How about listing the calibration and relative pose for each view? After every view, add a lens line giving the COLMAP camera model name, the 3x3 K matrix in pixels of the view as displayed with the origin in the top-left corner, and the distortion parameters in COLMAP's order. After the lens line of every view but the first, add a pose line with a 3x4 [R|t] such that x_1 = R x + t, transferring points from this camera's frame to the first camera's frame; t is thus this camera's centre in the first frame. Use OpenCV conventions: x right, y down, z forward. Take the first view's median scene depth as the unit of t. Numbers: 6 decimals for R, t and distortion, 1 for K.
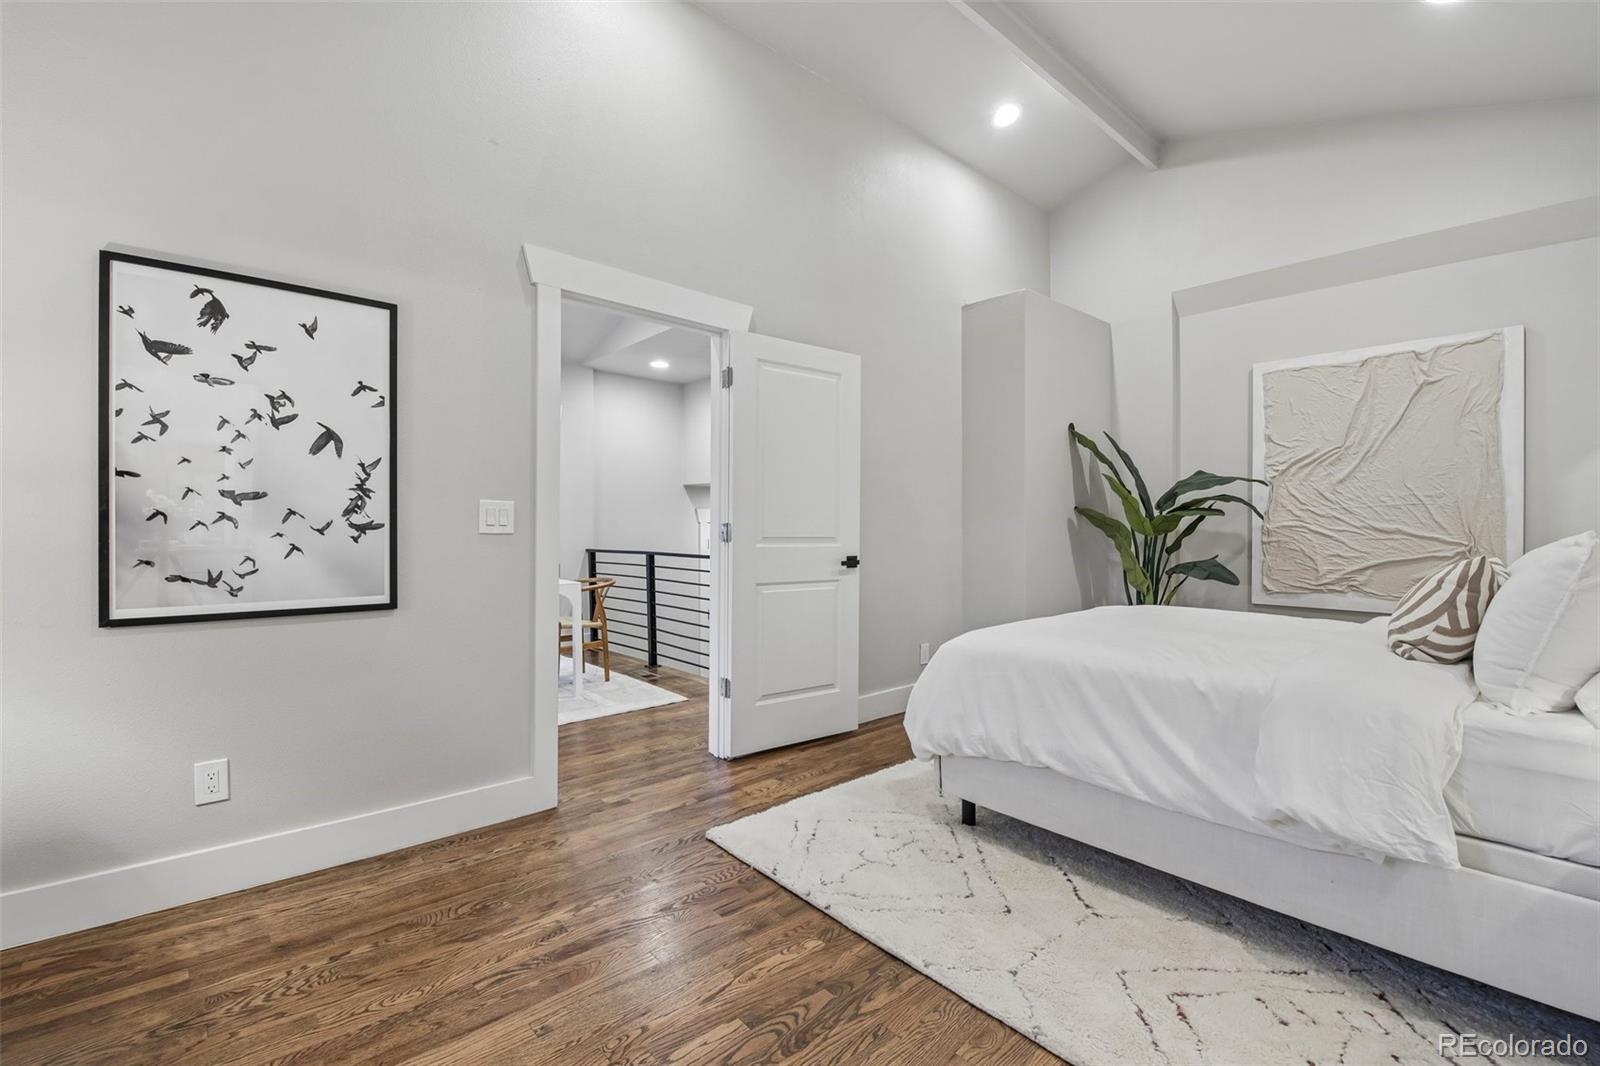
lens RADIAL K [[691.7, 0, 771.6], [0, 691.7, 531.3], [0, 0, 1]] dist [-0.002194, -0.009316]
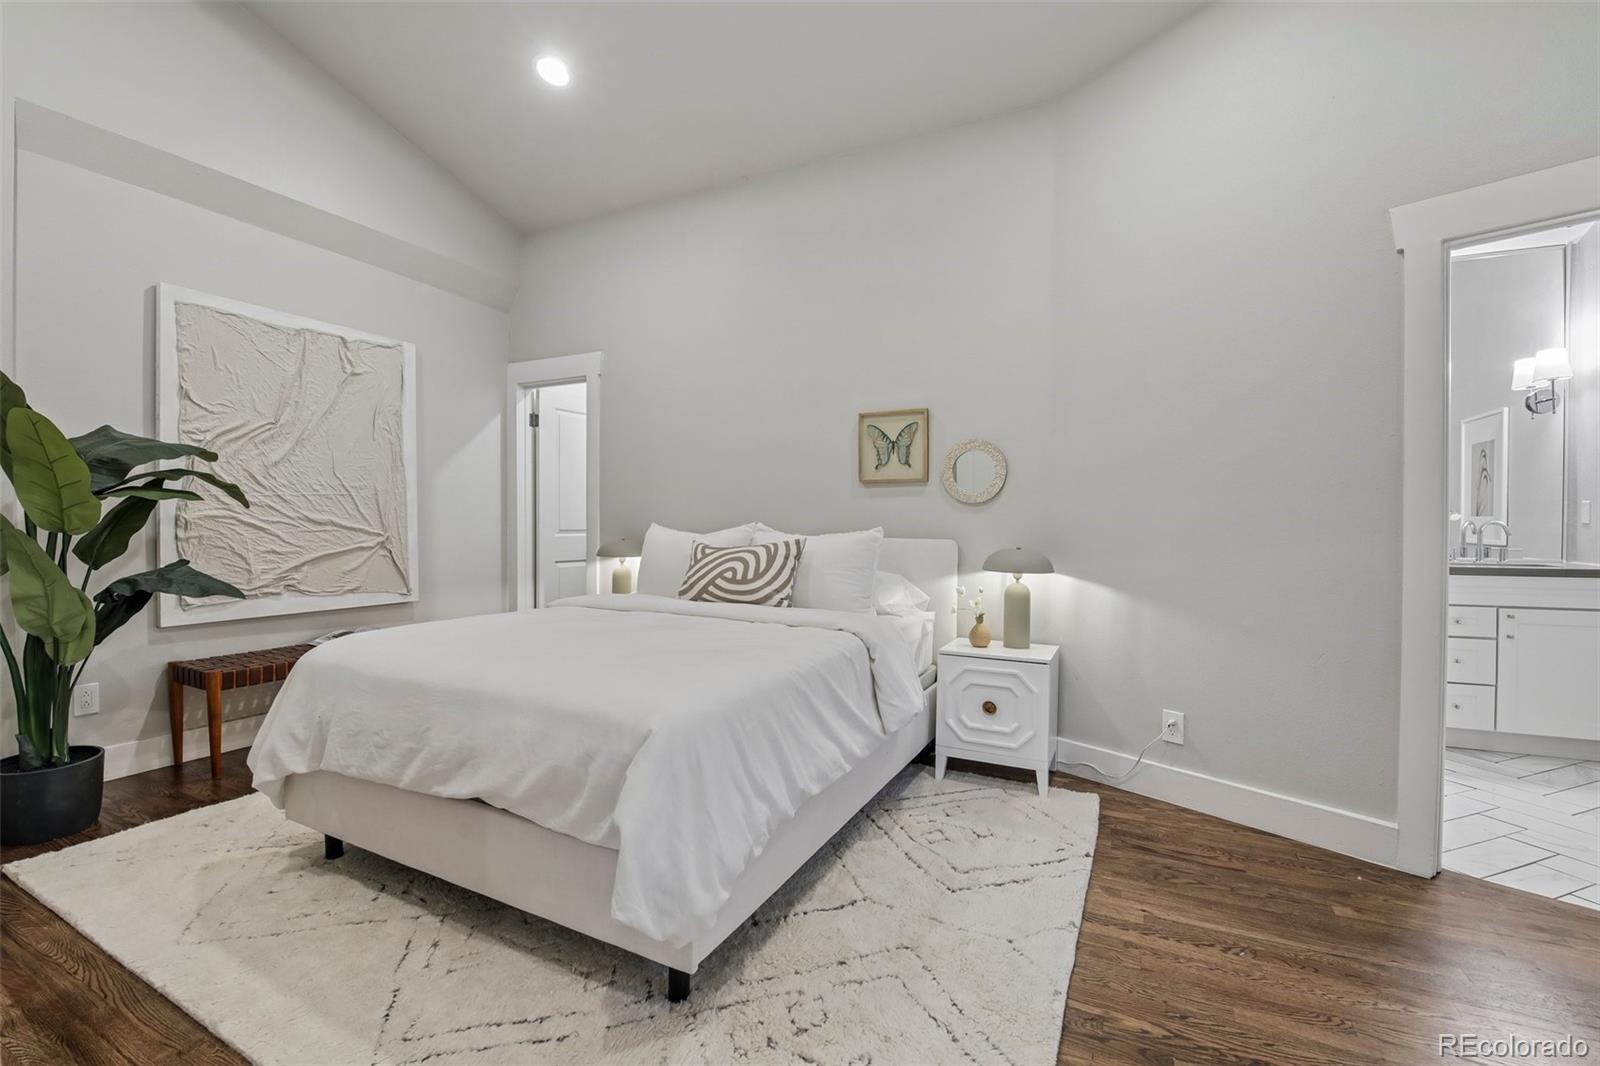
lens RADIAL K [[691.7, 0, 800.8], [0, 691.7, 532.4], [0, 0, 1]] dist [-0.002194, -0.009316]
pose [[-0.402886, -0.017815, 0.915077, -0.218679], [-0.001227, 0.999820, 0.018924, -0.005237], [-0.915249, 0.006502, -0.402835, 0.774526]]
